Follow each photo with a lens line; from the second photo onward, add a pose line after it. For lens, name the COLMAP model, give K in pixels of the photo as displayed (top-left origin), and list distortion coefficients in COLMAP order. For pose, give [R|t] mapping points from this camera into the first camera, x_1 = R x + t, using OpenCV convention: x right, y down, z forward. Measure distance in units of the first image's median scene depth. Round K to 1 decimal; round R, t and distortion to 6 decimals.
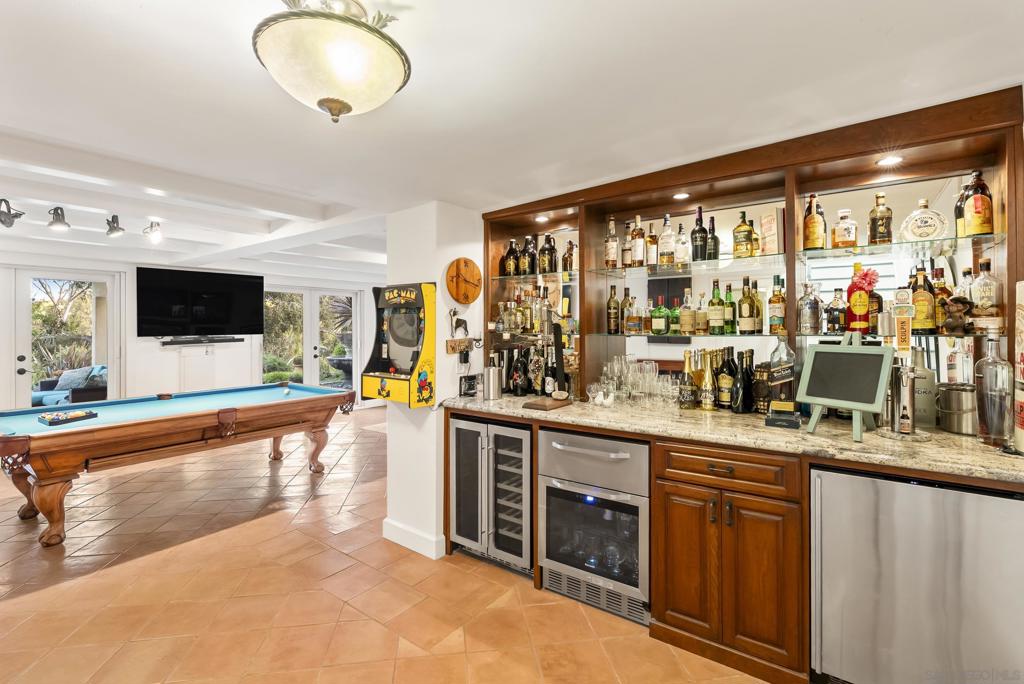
lens RADIAL K [[468.5, 0, 512.7], [0, 468.5, 335.1], [0, 0, 1]] dist [-0.009237, 0.000078]
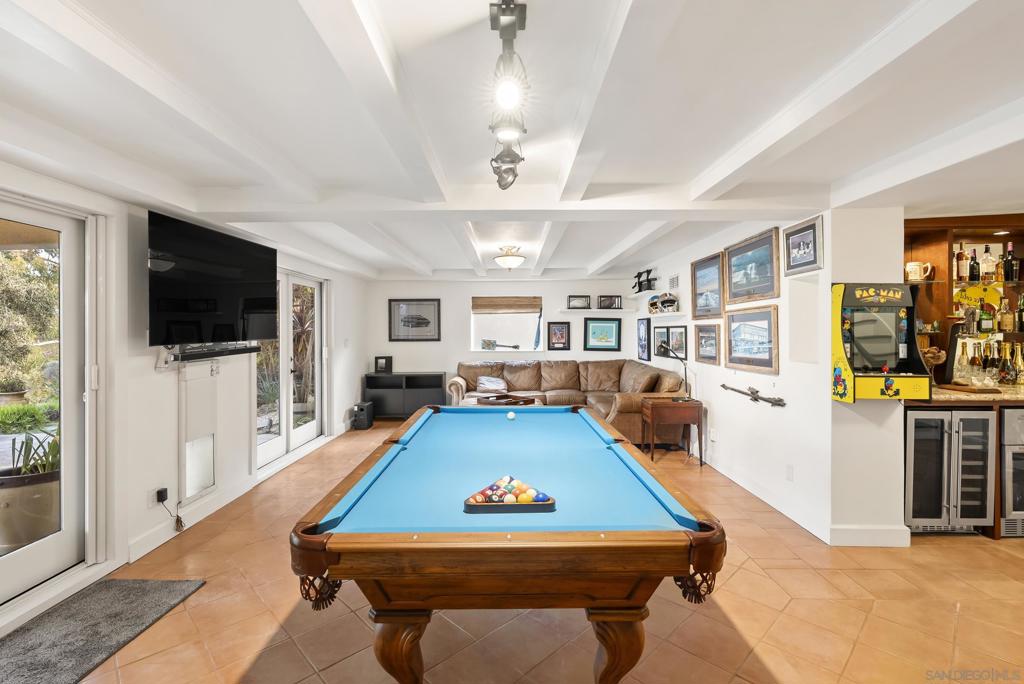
lens RADIAL K [[468.5, 0, 507.8], [0, 468.5, 337.5], [0, 0, 1]] dist [-0.009237, 0.000078]
pose [[0.811320, -0.004063, 0.584588, -1.506373], [0.010219, 0.999922, -0.007232, 0.007266], [-0.584513, 0.011842, 0.811298, 0.674630]]
